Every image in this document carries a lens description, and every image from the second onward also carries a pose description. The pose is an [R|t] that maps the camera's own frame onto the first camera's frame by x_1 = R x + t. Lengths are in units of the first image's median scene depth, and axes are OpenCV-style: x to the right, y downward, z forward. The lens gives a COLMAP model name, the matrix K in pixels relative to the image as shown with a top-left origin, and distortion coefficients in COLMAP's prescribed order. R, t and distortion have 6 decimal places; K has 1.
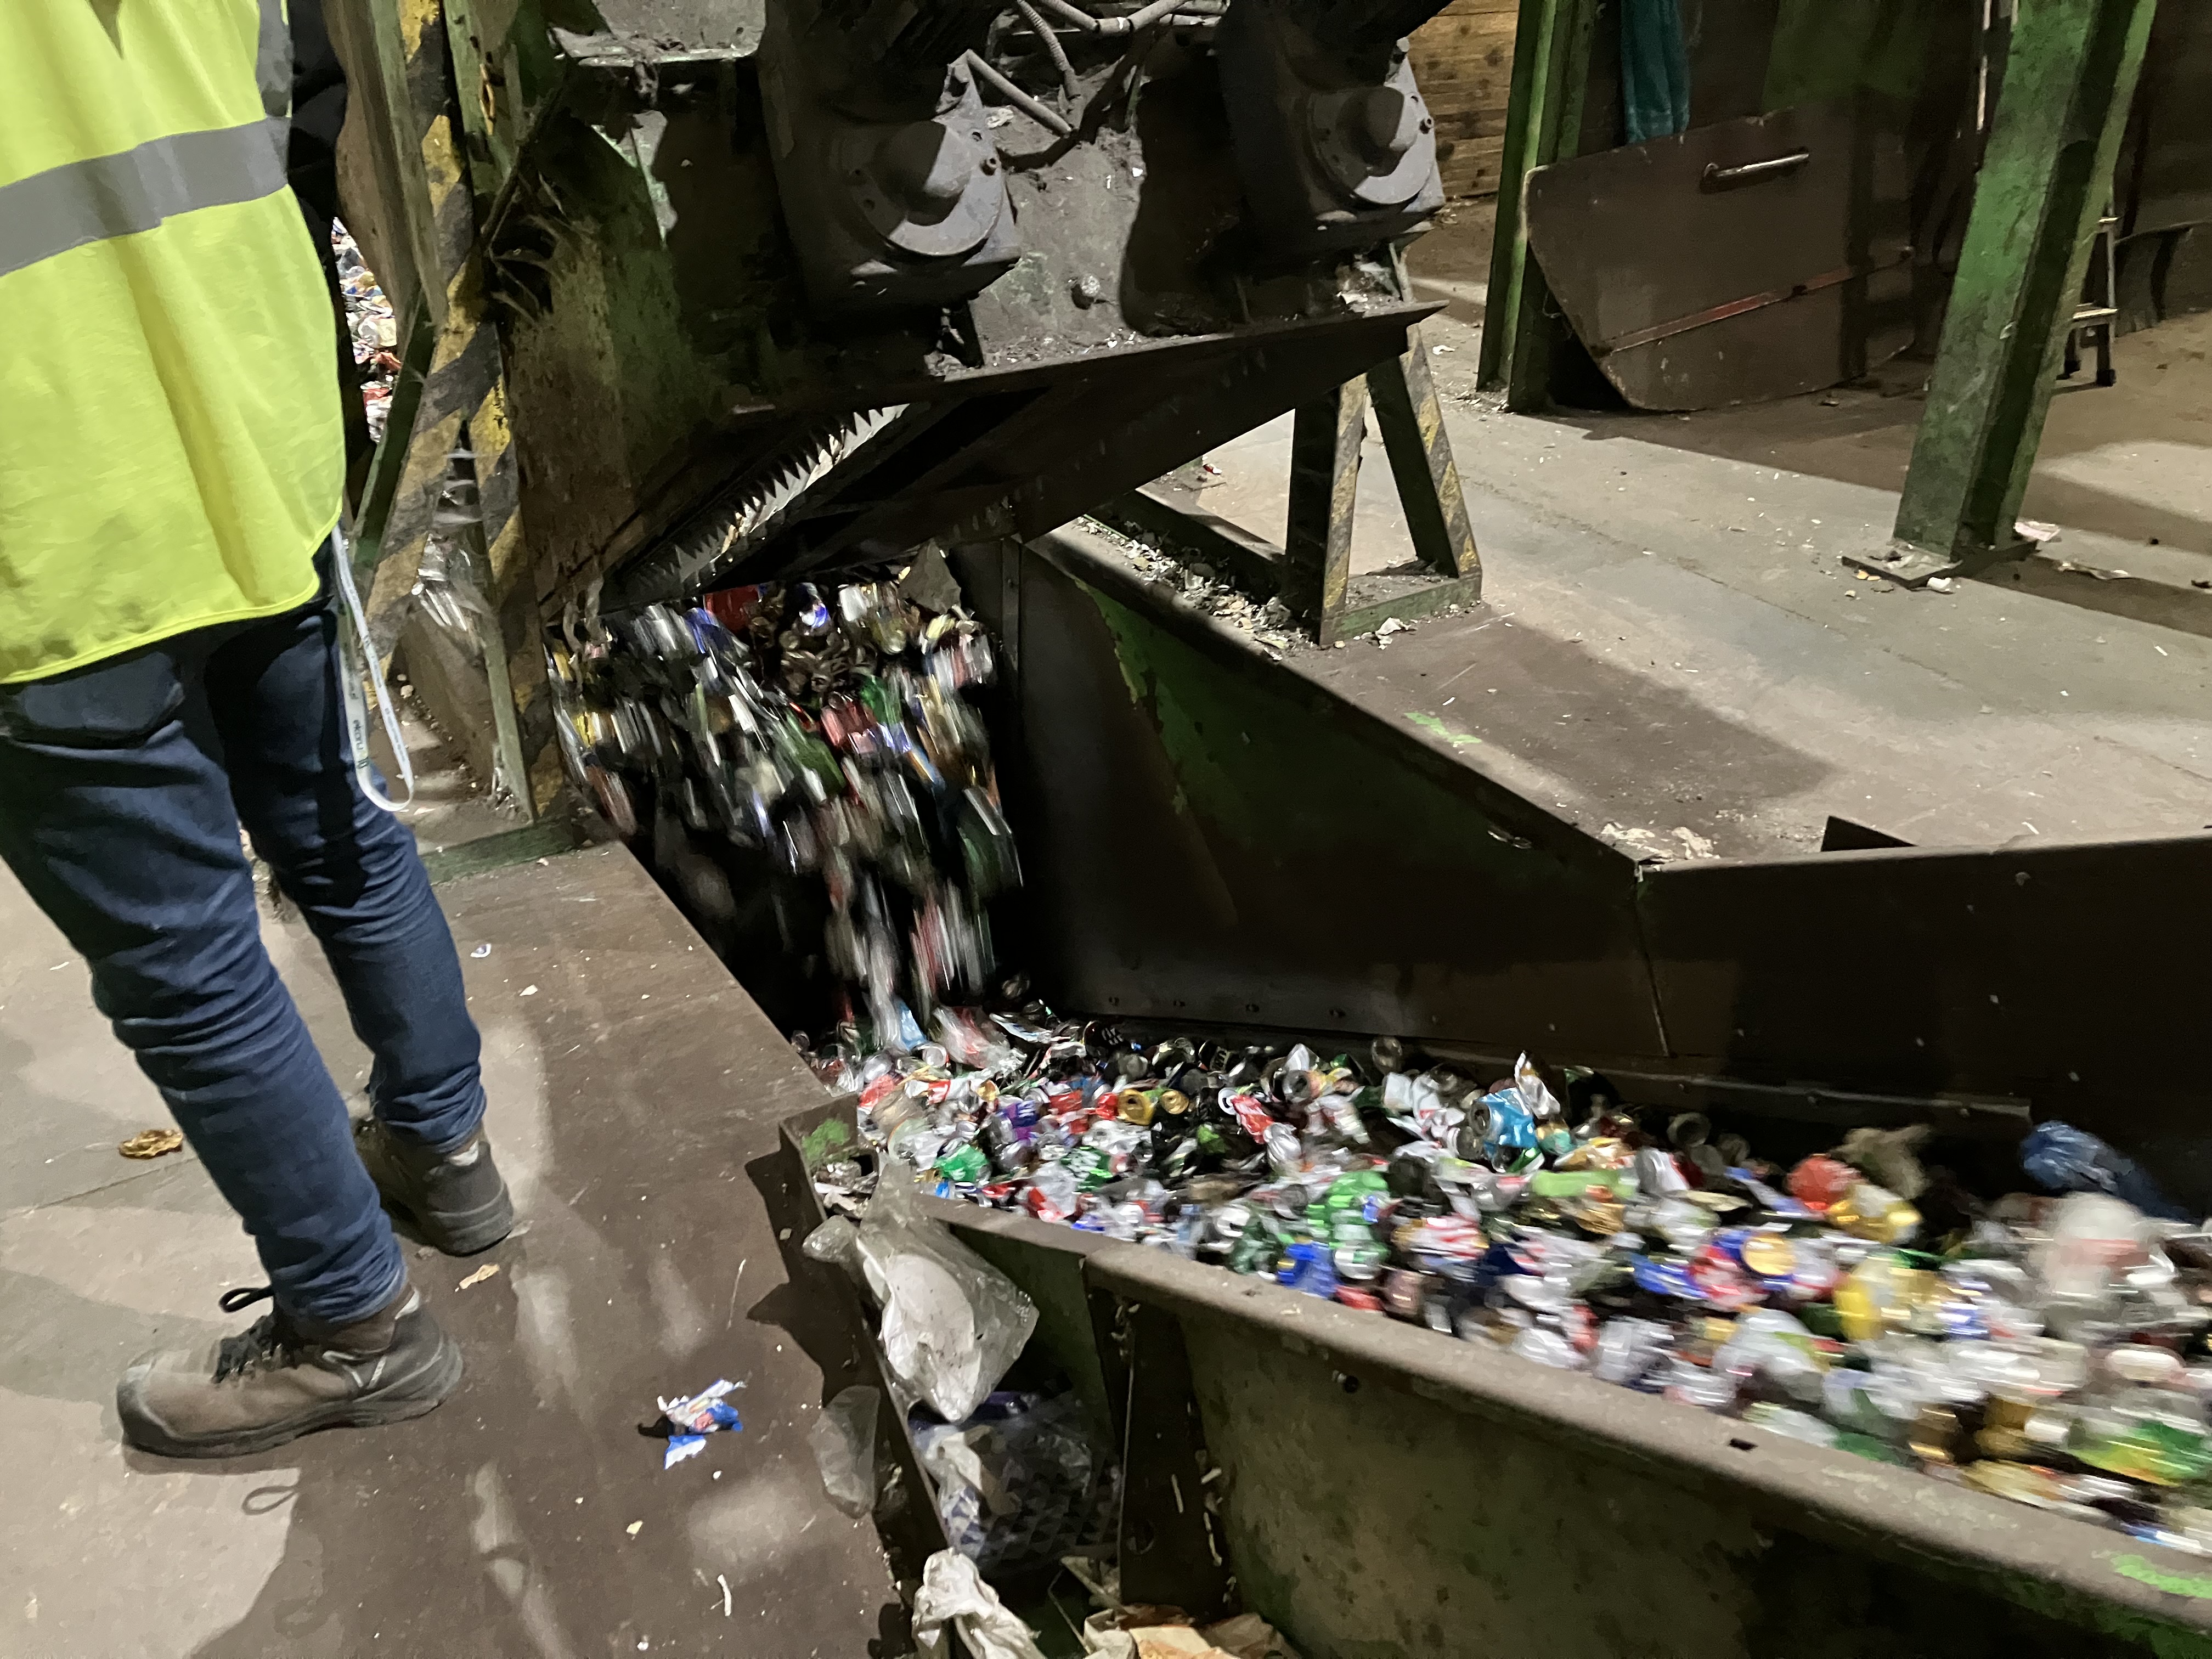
lens RADIAL K [[1785.9, 0, 1106.0], [0, 1785.9, 829.5], [0, 0, 1]] dist [0.044210, 0.003579]
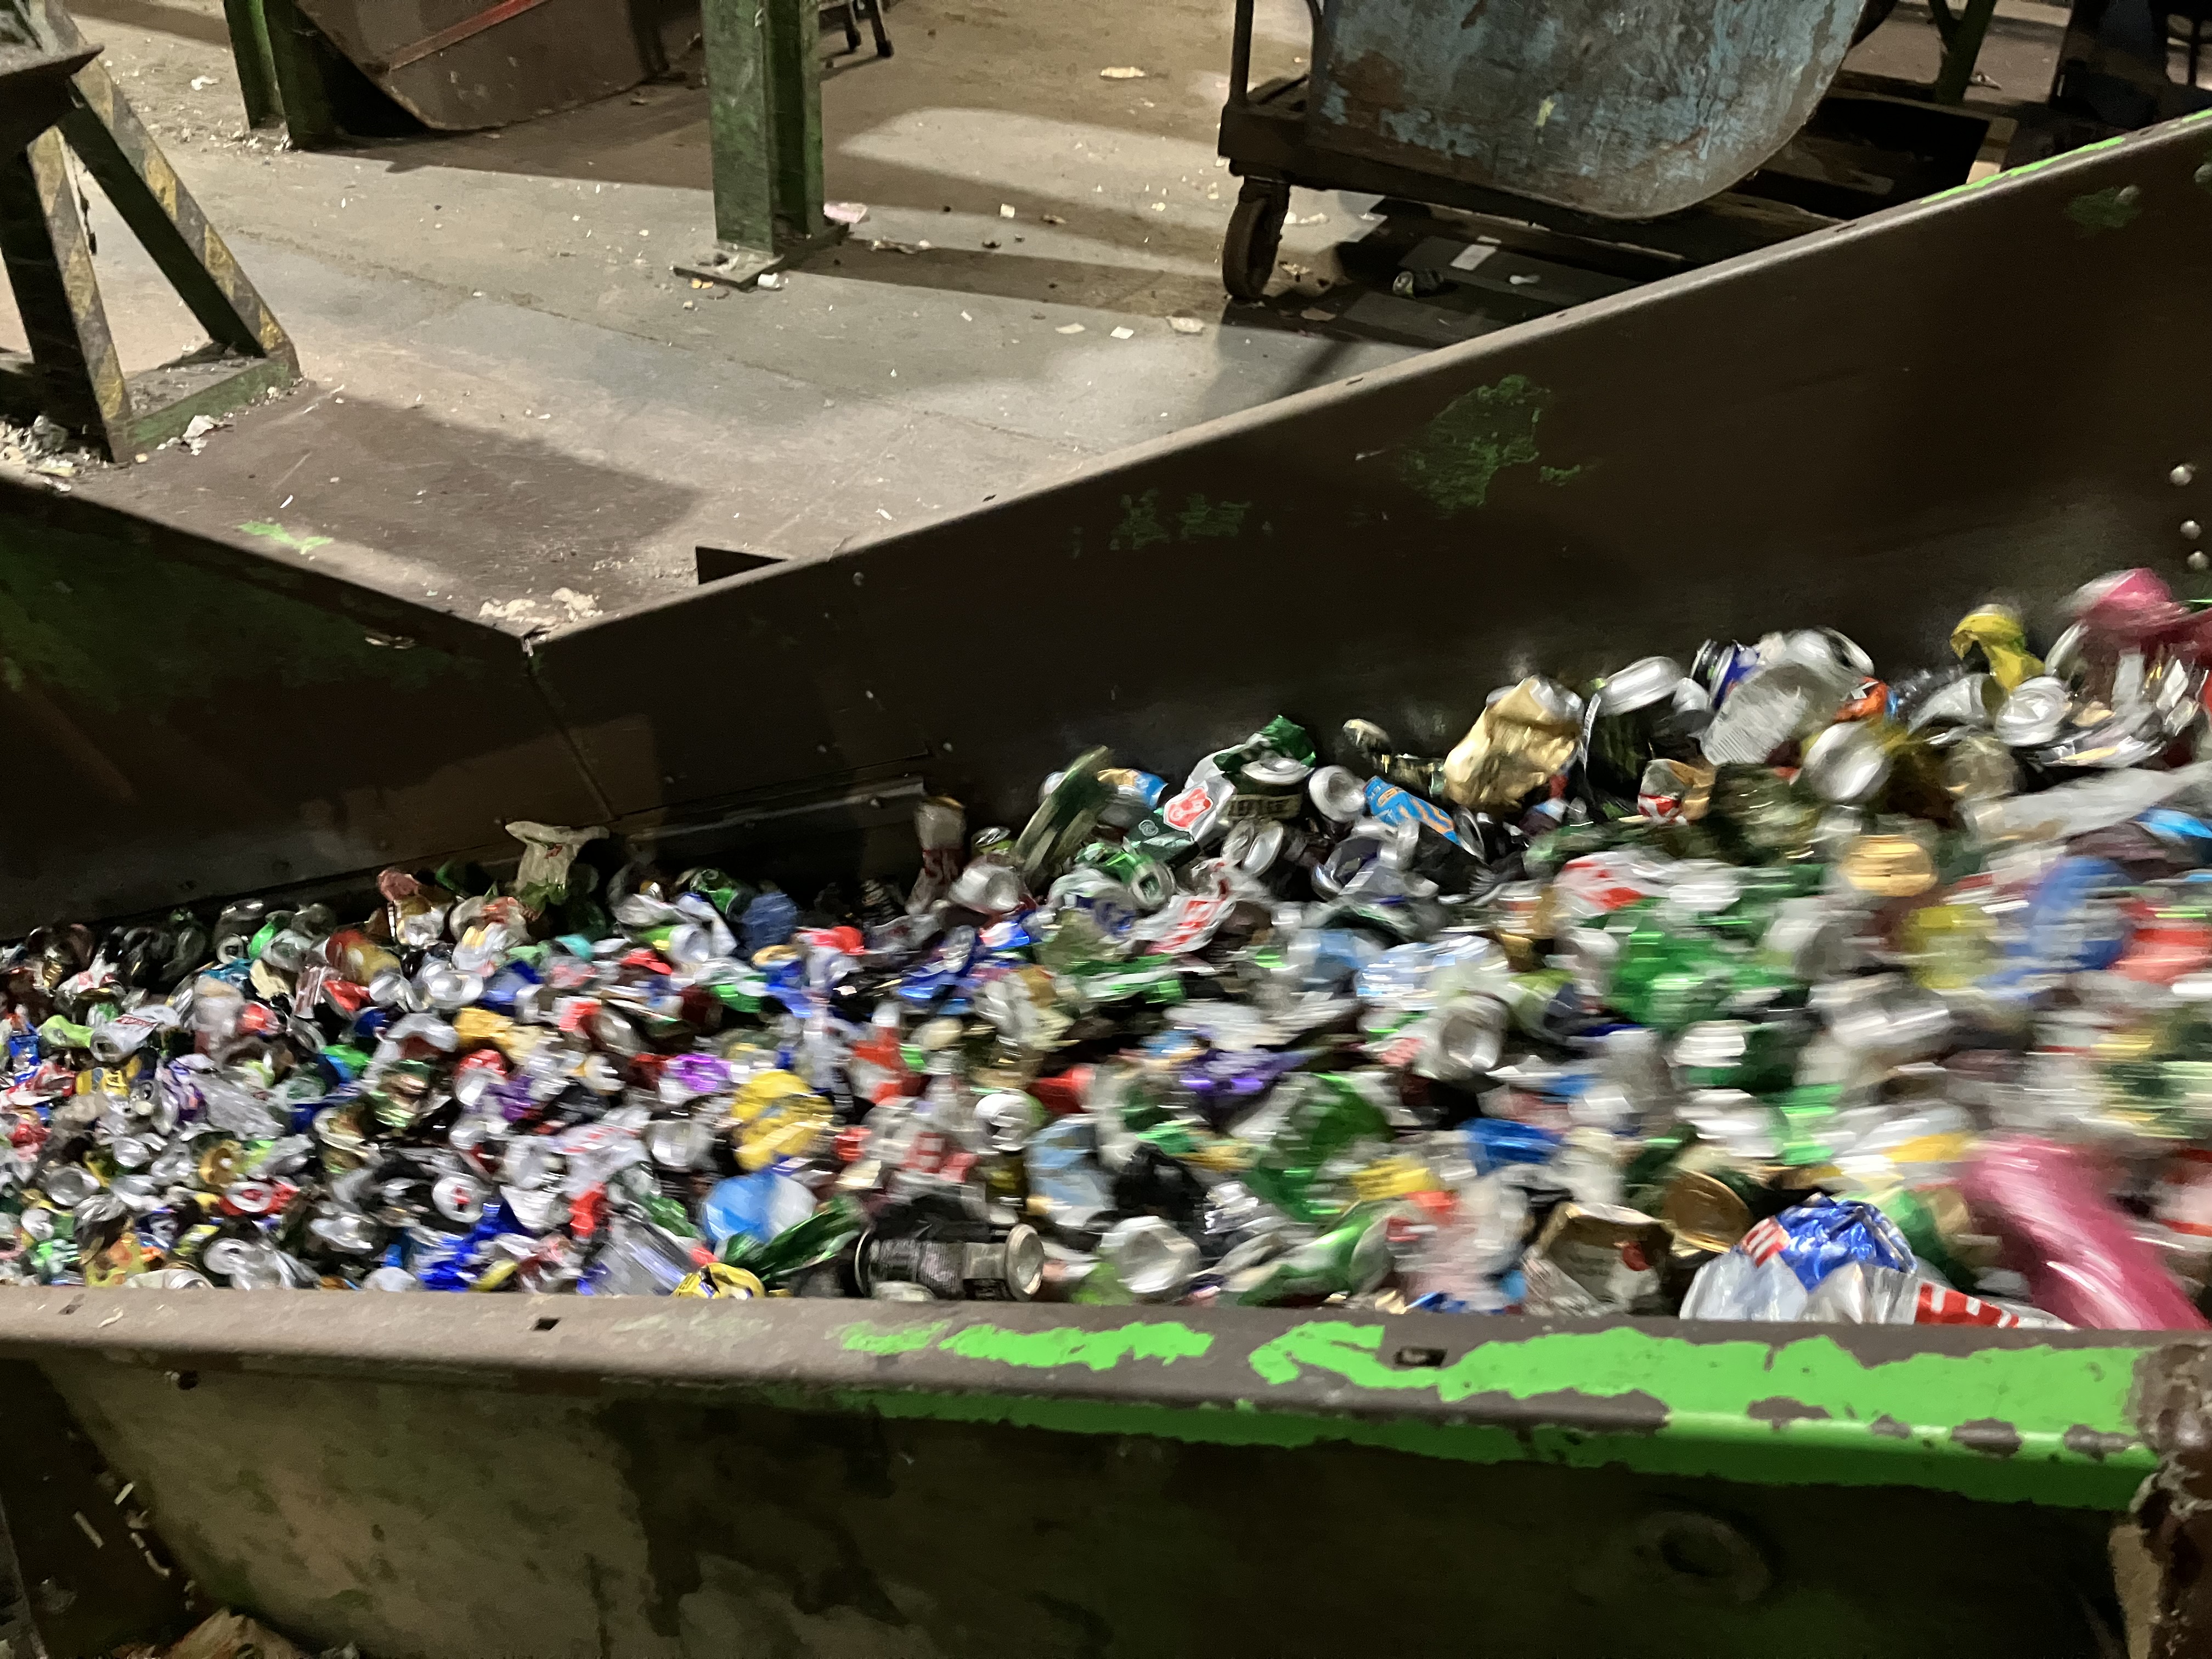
lens RADIAL K [[1785.3, 0, 1106.1], [0, 1785.3, 735.0], [0, 0, 1]] dist [-0.035345, 0.126990]
pose [[0.862497, -0.273749, 0.425630, 0.133921], [0.220002, 0.960254, 0.171787, -0.023098], [-0.455739, -0.054526, 0.888442, 0.025735]]
